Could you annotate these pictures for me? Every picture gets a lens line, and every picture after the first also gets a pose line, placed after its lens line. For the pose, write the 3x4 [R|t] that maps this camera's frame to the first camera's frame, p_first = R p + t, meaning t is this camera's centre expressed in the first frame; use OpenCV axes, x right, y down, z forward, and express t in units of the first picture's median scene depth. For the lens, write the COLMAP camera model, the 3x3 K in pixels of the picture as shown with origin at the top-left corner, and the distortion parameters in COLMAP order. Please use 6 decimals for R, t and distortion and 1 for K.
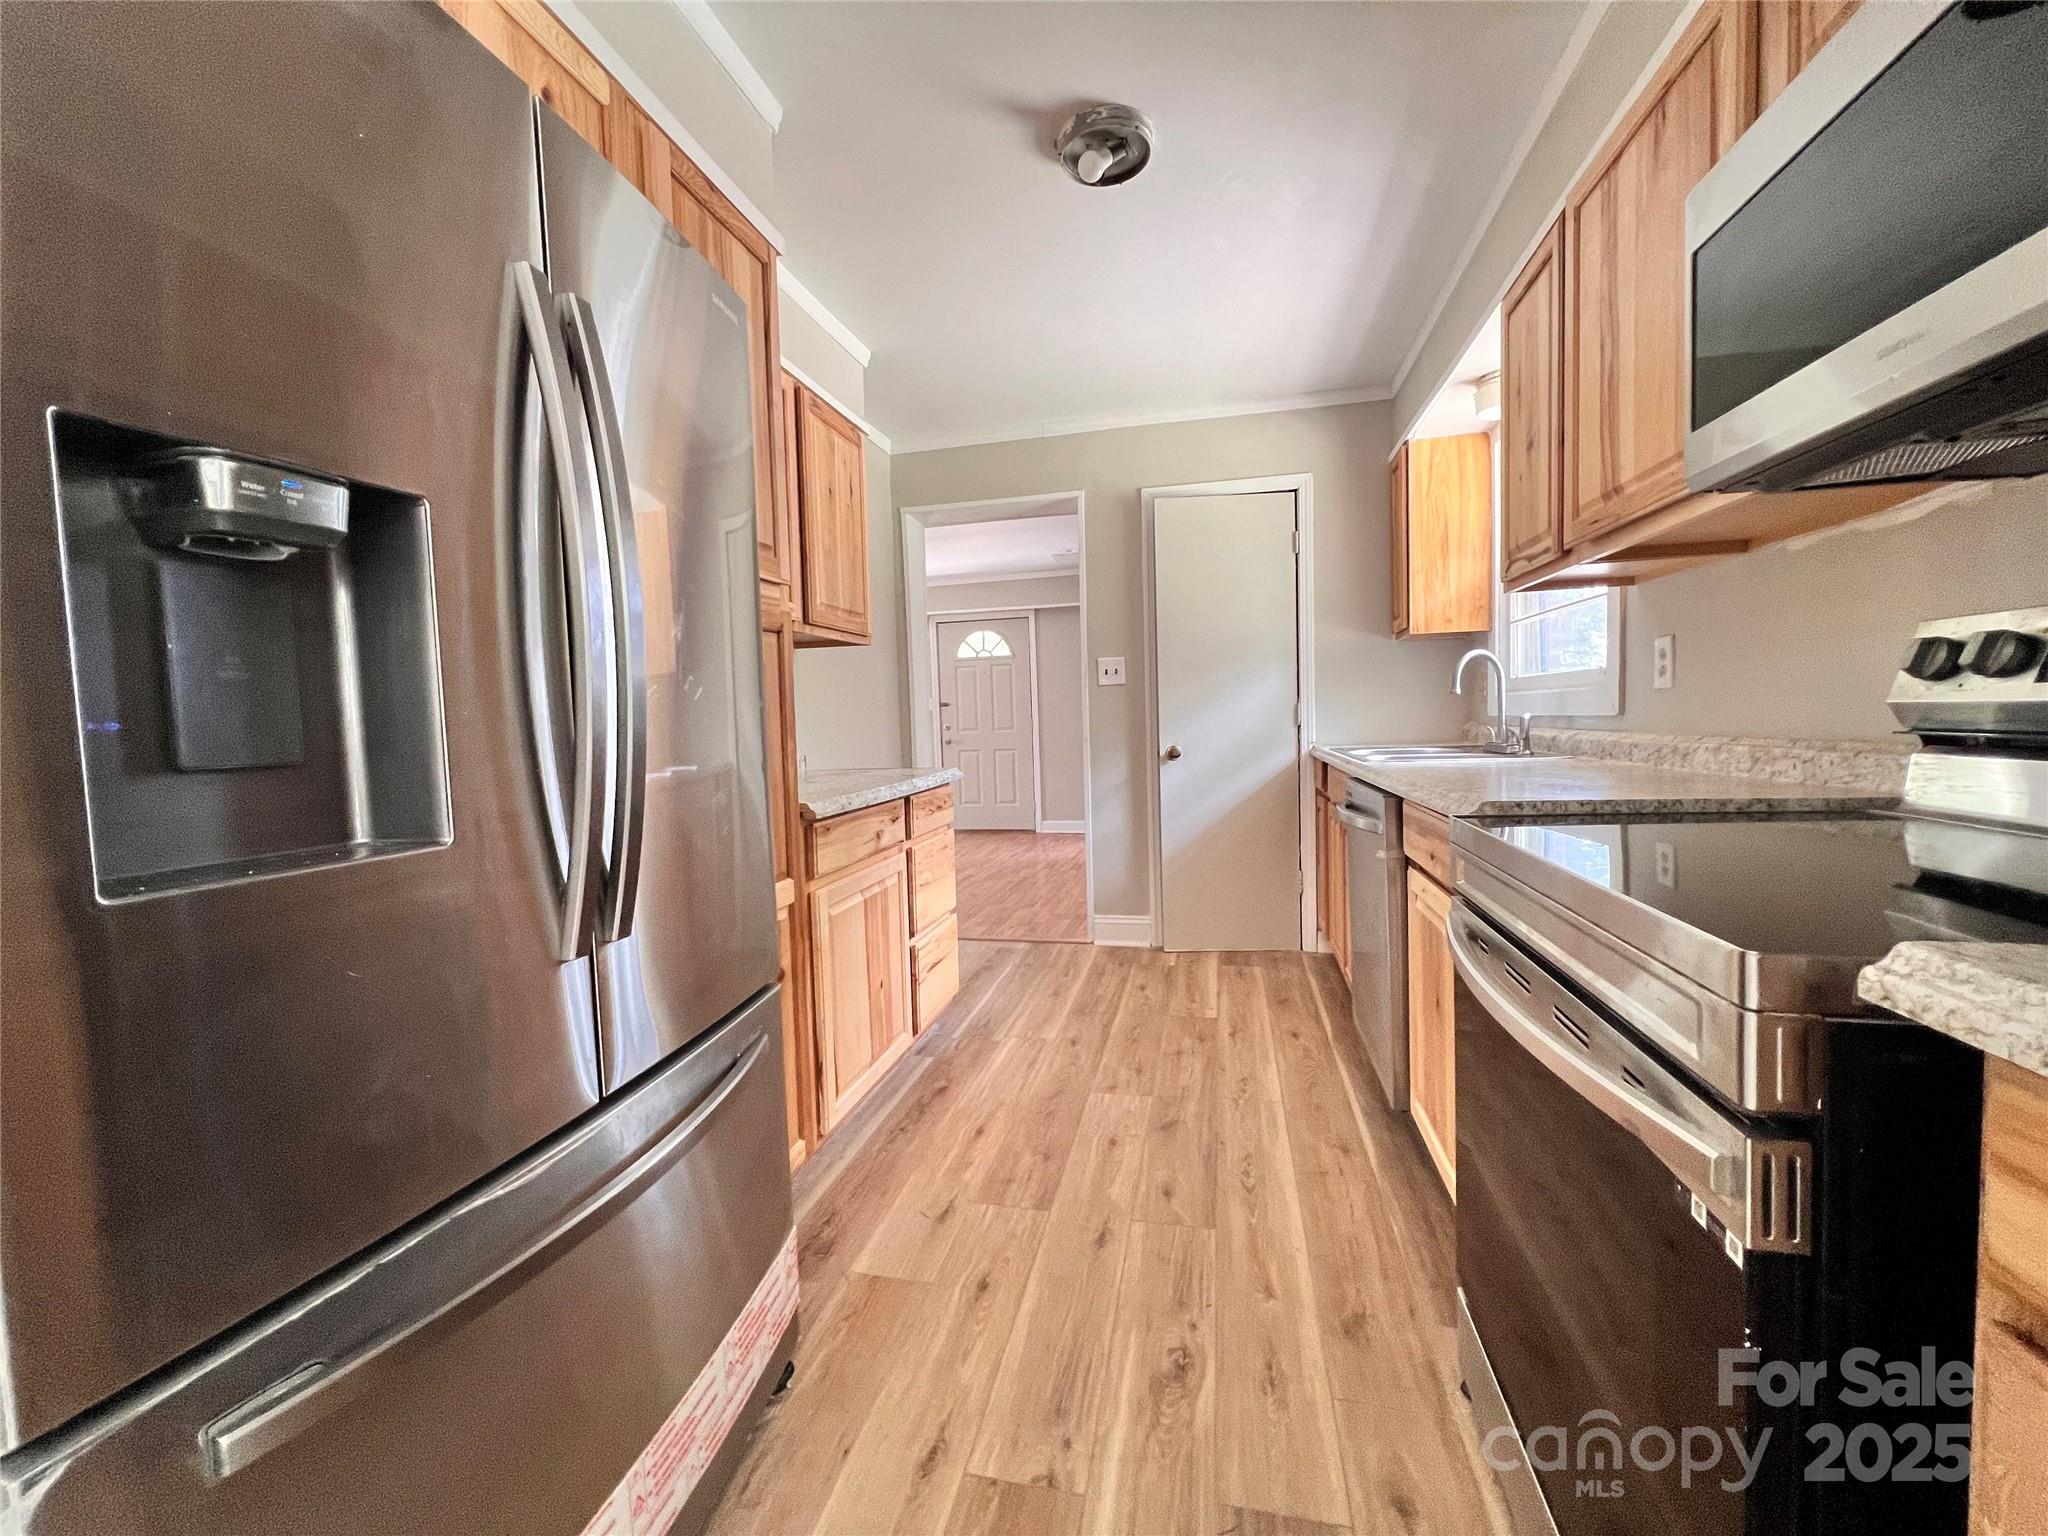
lens RADIAL K [[819.0, 0, 1017.9], [0, 819.0, 761.5], [0, 0, 1]] dist [-0.000534, -0.000048]
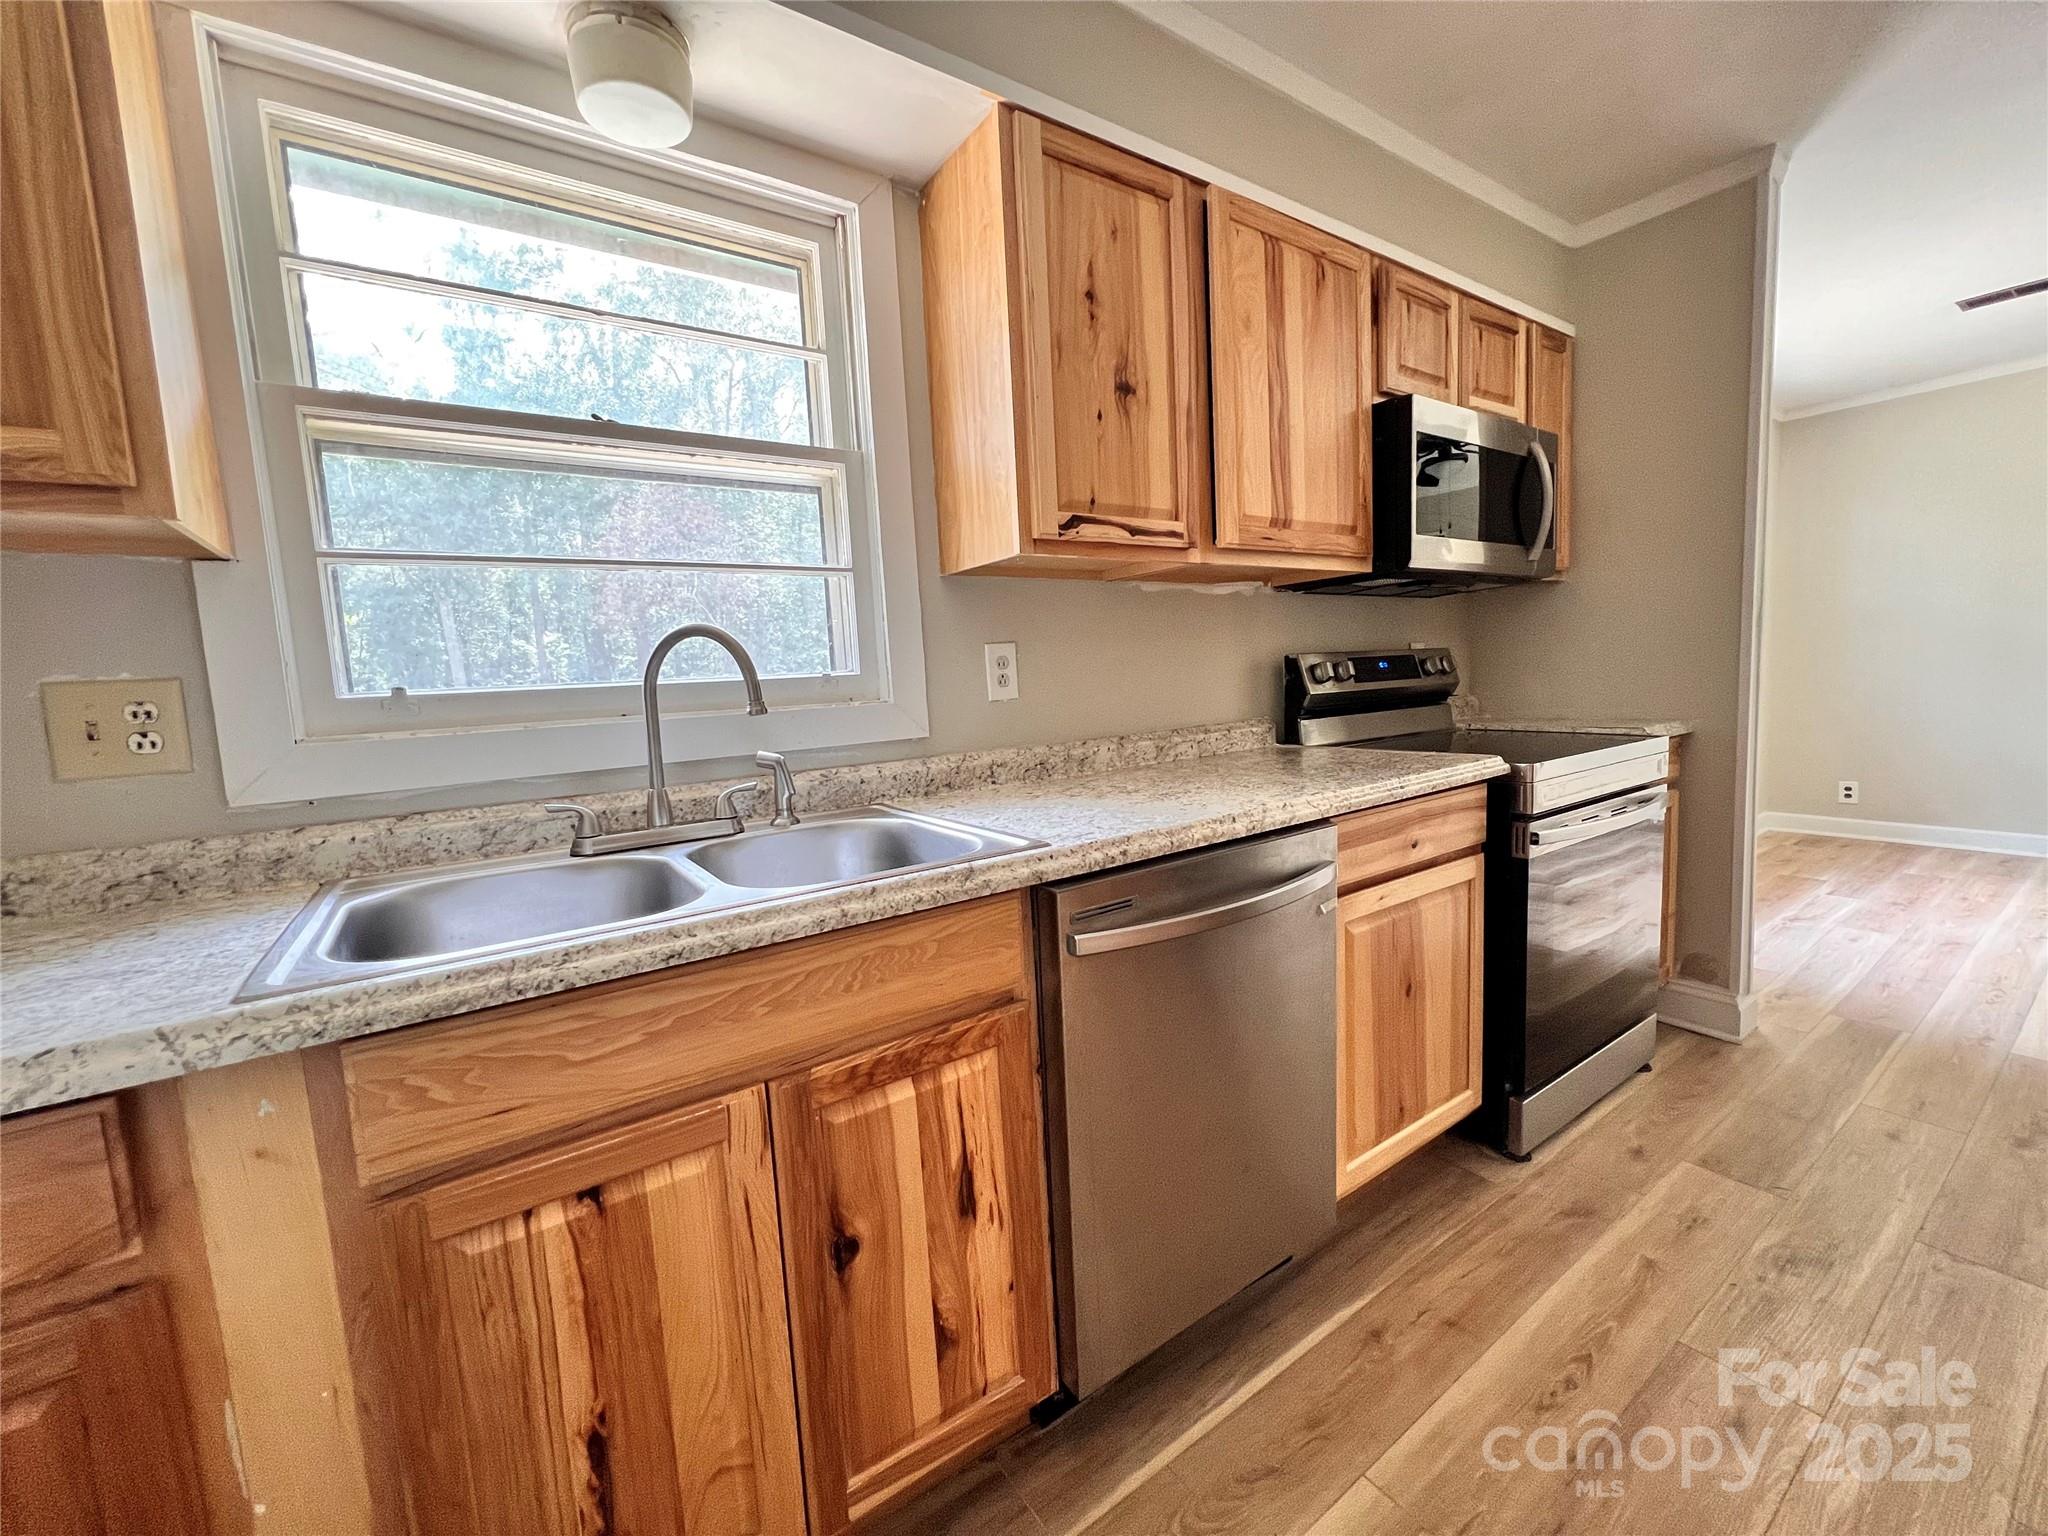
lens RADIAL K [[819.0, 0, 1017.9], [0, 819.0, 761.5], [0, 0, 1]] dist [-0.000534, -0.000048]
pose [[-0.741270, 0.001811, 0.671205, 0.169866], [0.111549, 0.986422, 0.120532, -0.138384], [-0.661873, 0.164219, -0.731407, 1.783606]]
